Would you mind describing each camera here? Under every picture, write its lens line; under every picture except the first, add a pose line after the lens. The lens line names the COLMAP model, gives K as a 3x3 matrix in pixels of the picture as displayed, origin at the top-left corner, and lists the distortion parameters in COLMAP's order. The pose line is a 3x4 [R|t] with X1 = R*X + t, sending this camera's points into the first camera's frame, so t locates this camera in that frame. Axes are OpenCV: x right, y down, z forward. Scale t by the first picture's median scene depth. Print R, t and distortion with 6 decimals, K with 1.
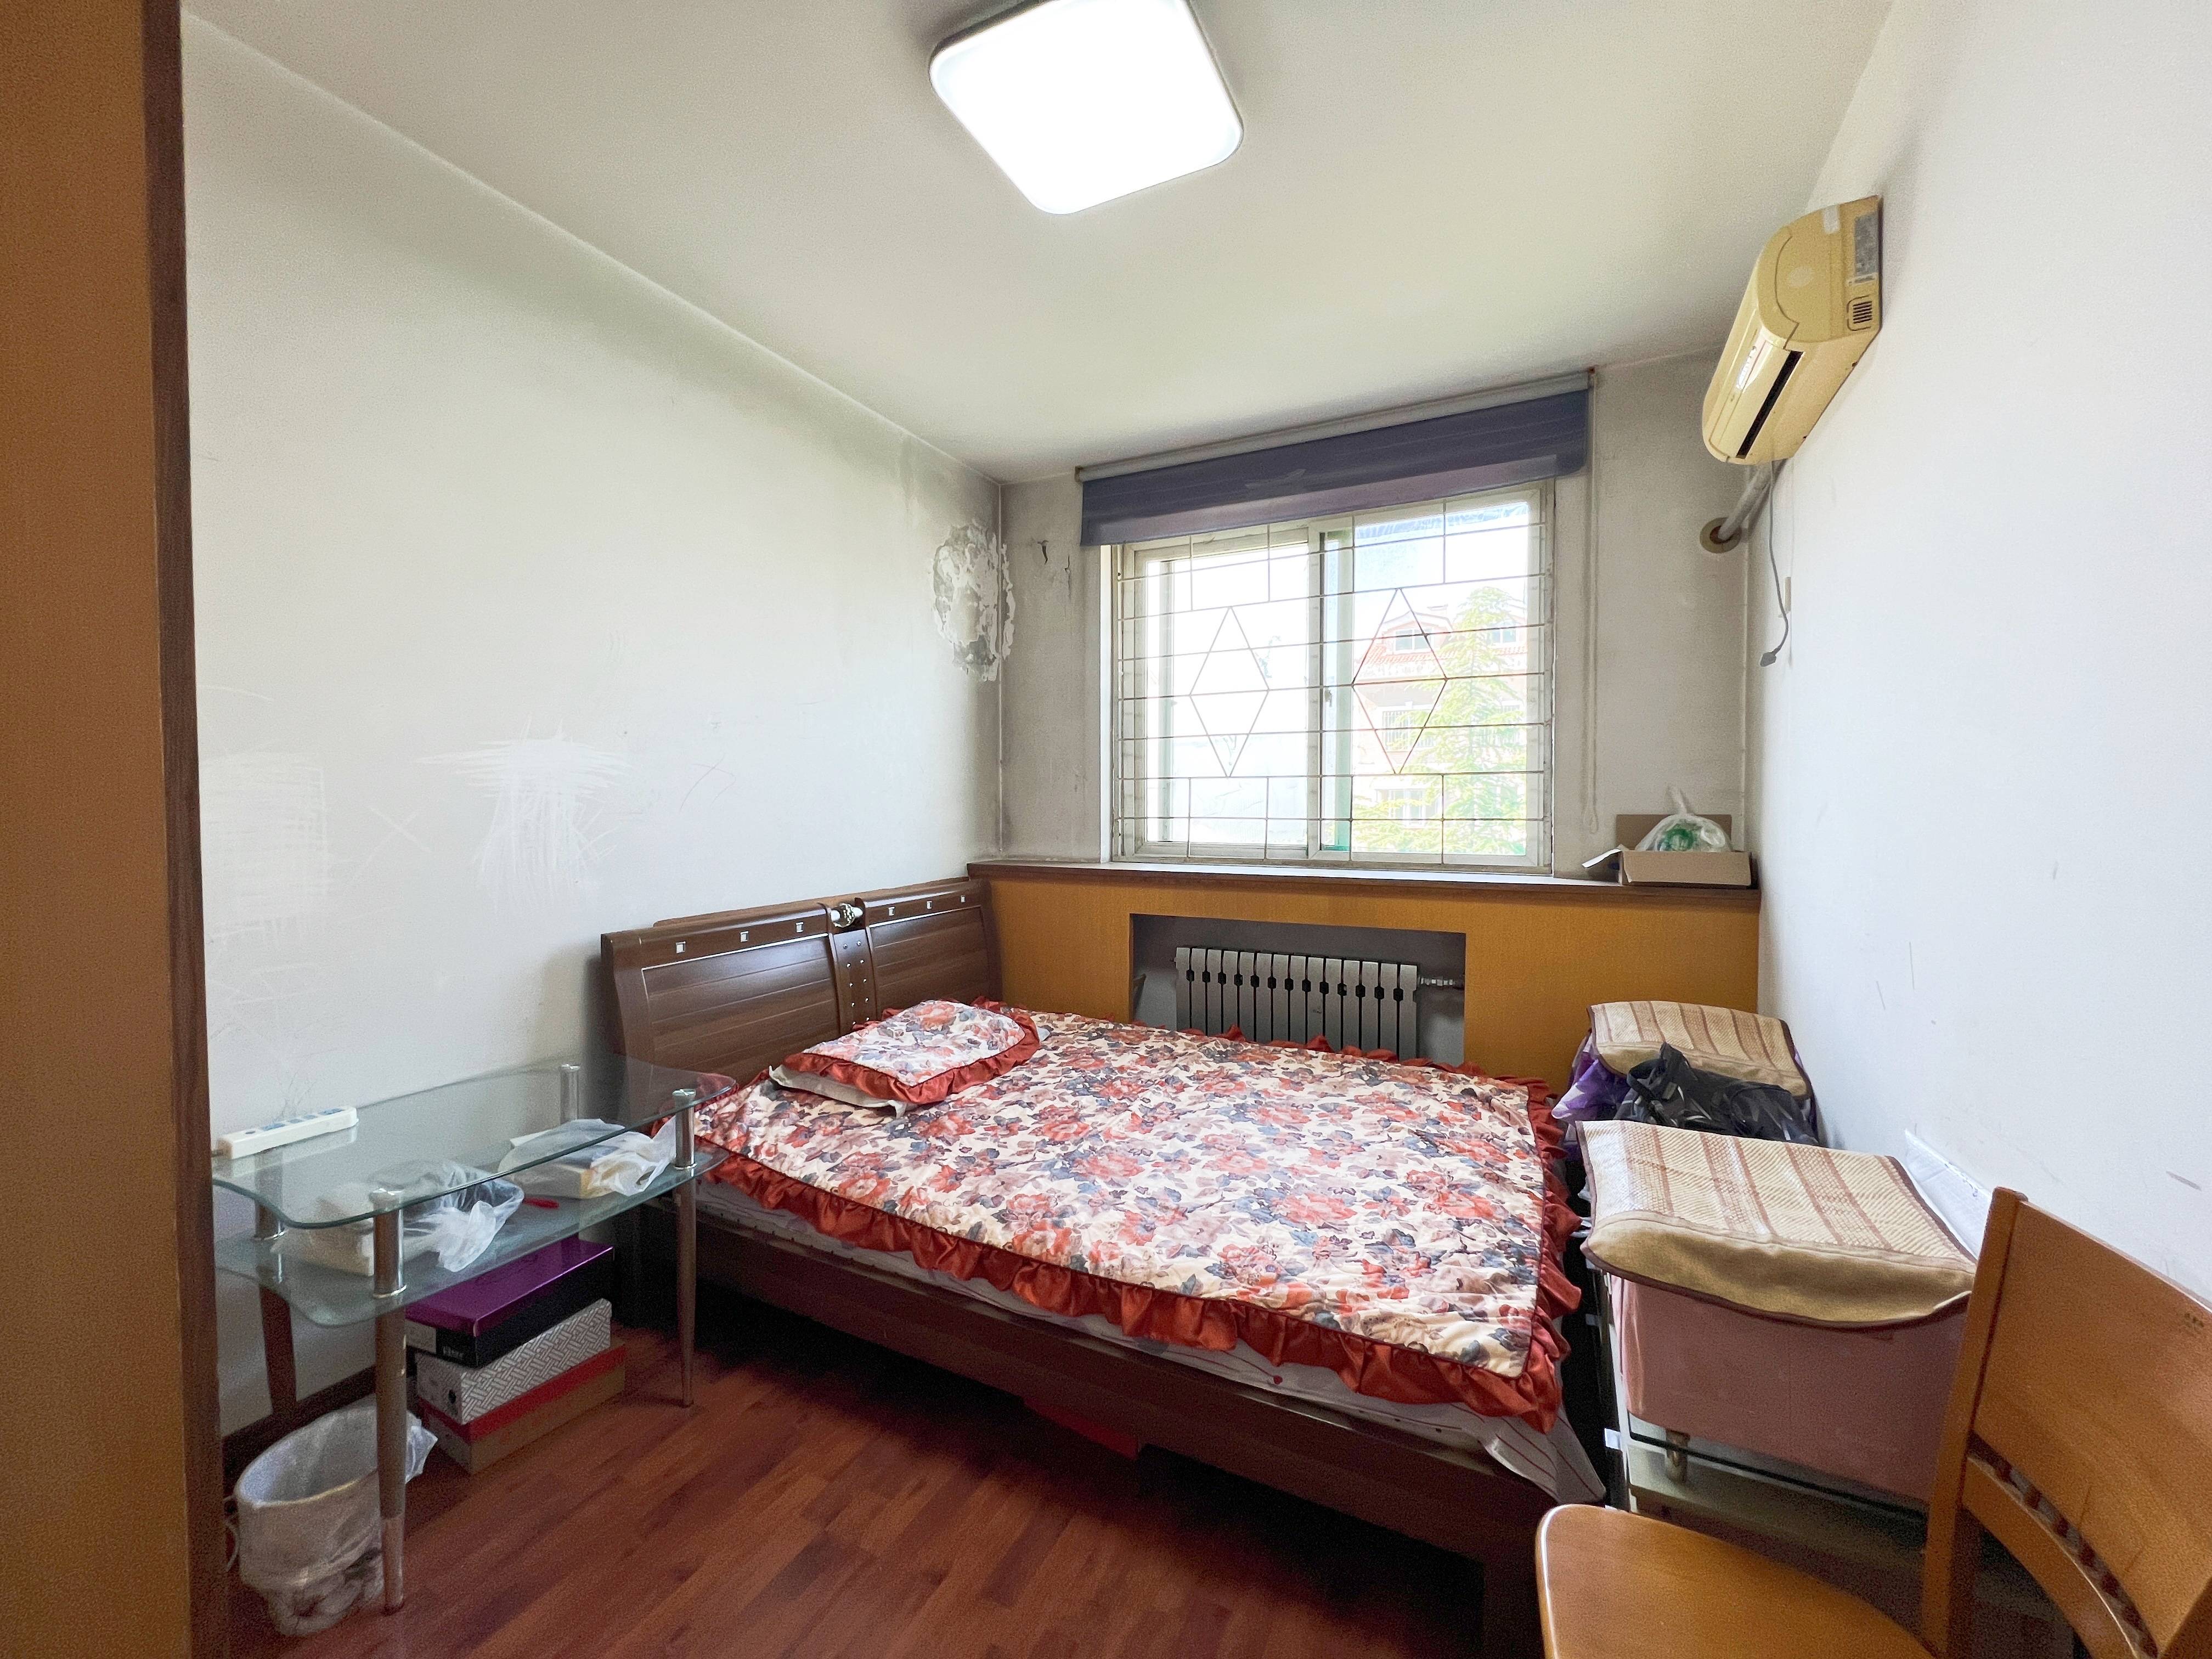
lens RADIAL K [[886.0, 0, 1100.6], [0, 886.0, 831.1], [0, 0, 1]] dist [-0.004501, 0.002082]
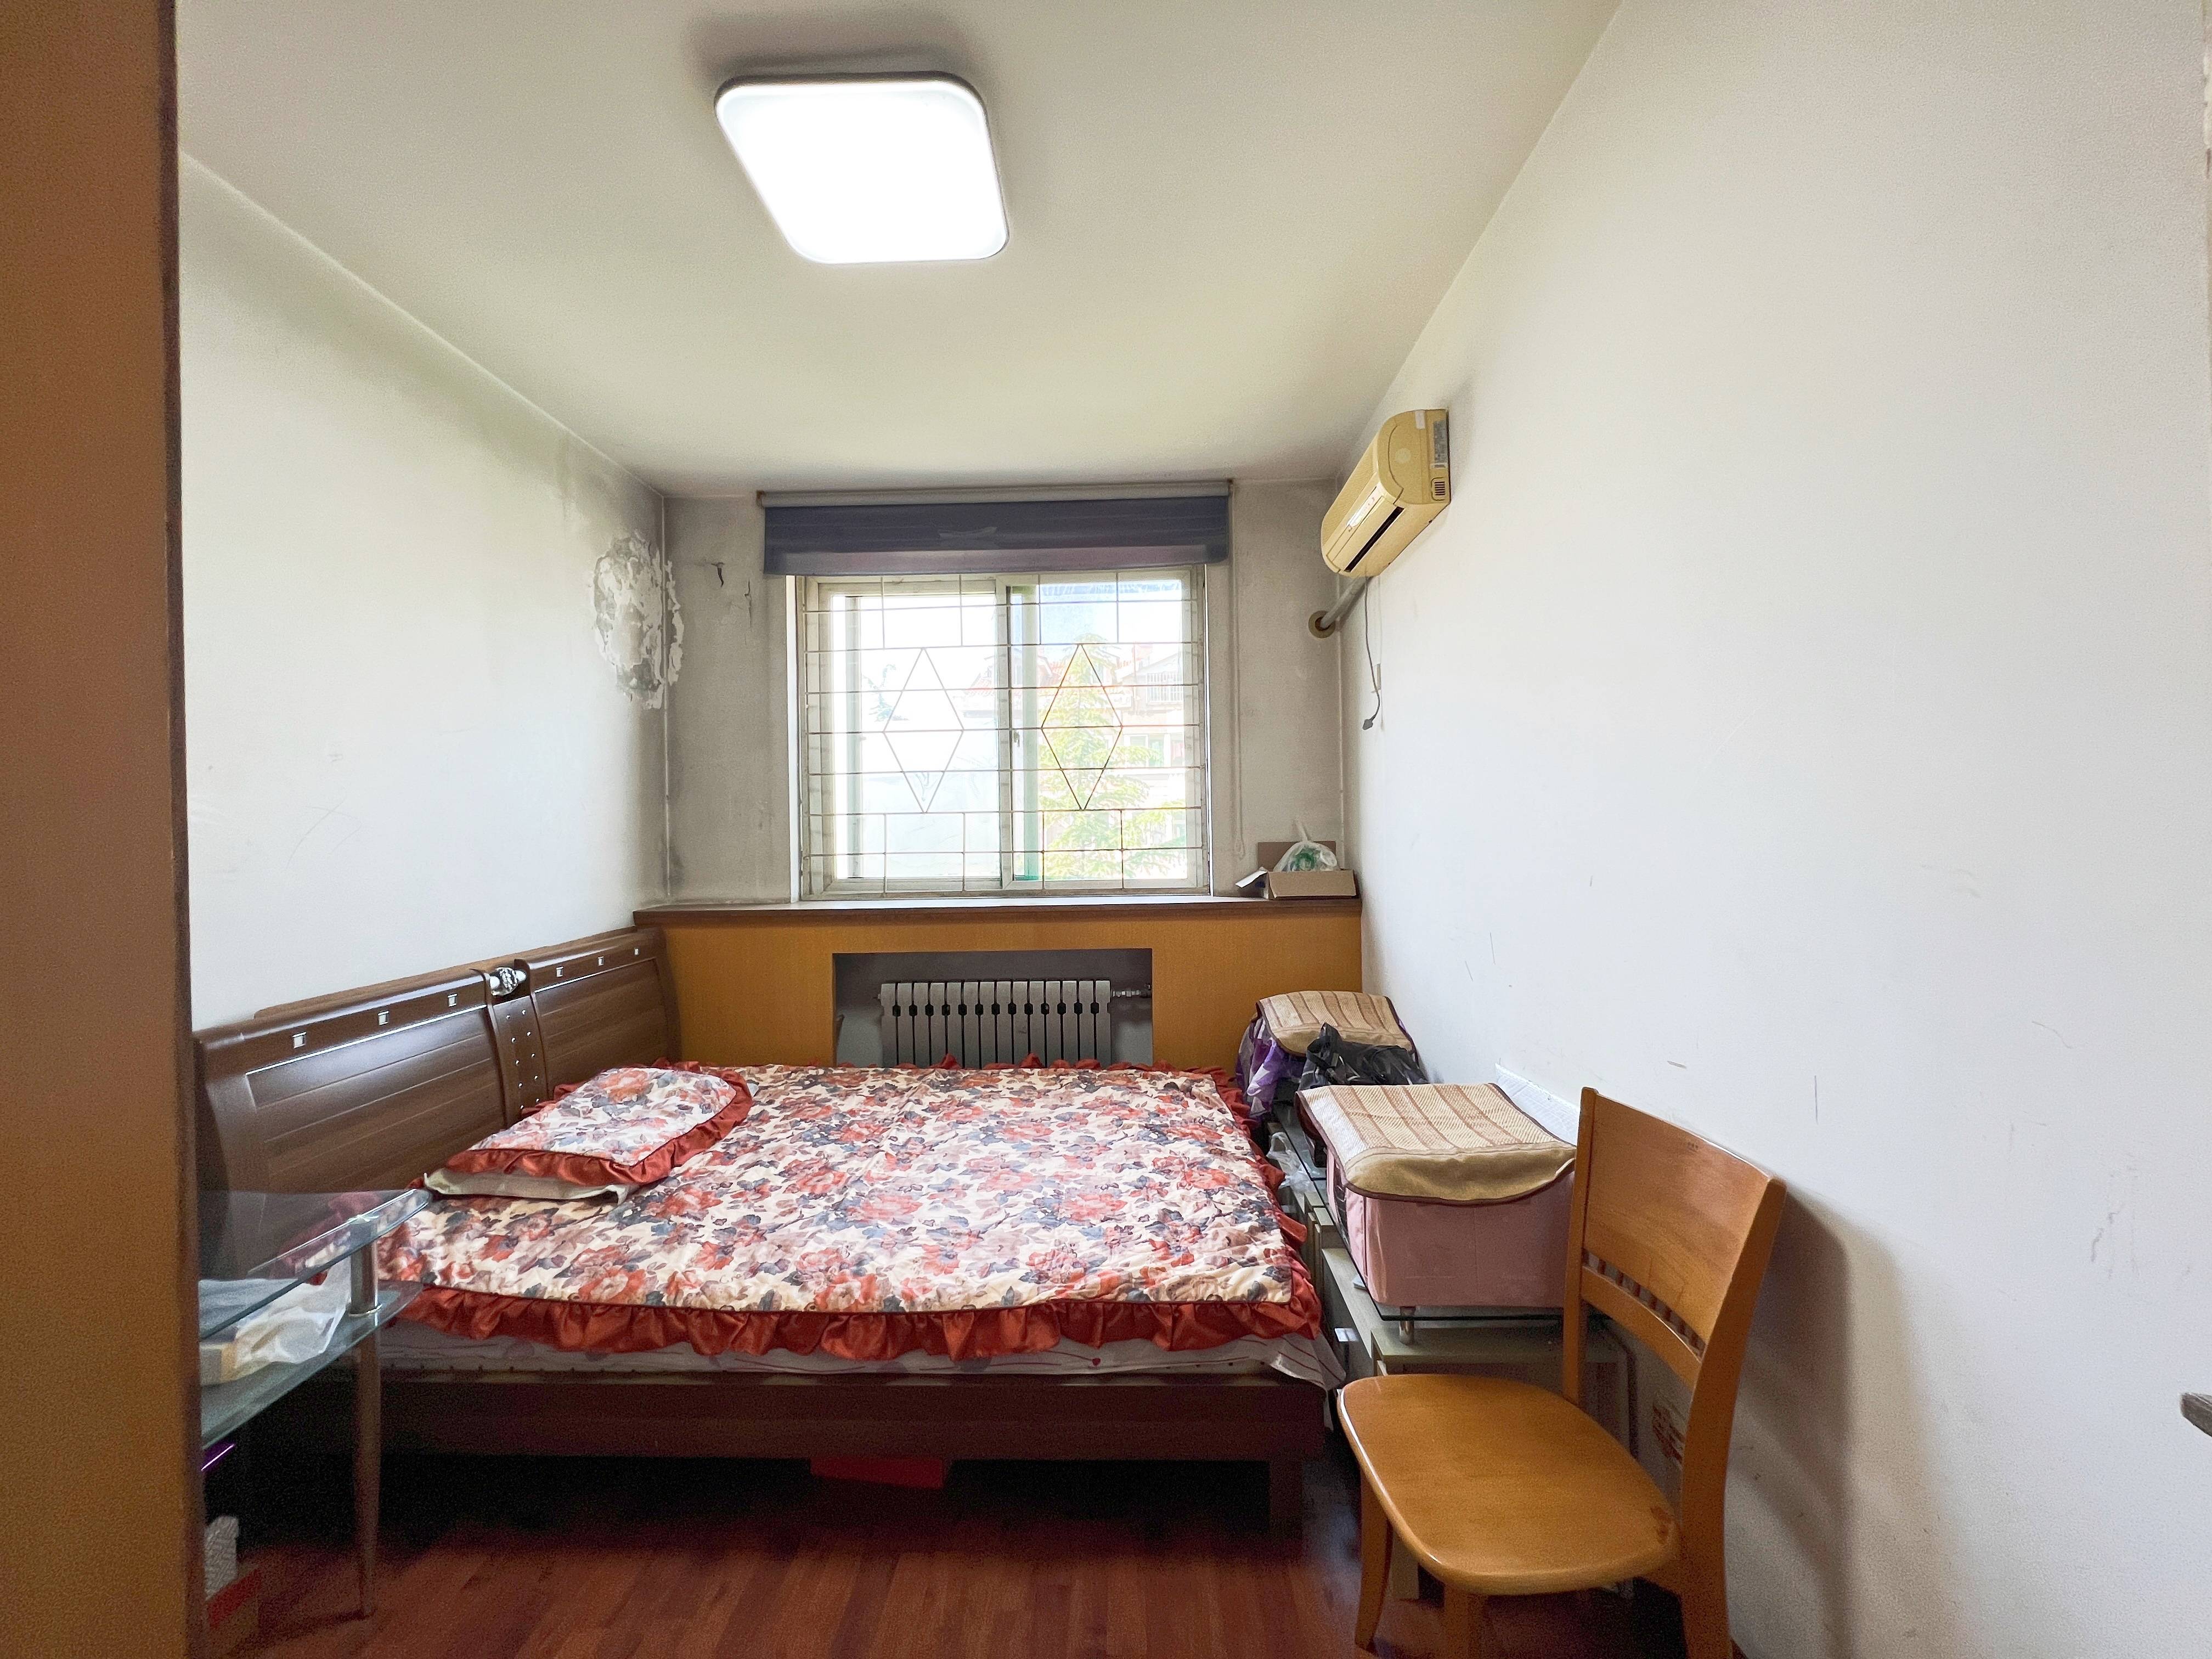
lens RADIAL K [[886.0, 0, 1104.1], [0, 886.0, 834.6], [0, 0, 1]] dist [-0.004501, 0.002082]
pose [[0.902381, -0.018322, 0.430549, -0.155988], [0.029979, 0.999344, -0.020306, -0.012888], [-0.429895, 0.031232, 0.902339, -0.019721]]
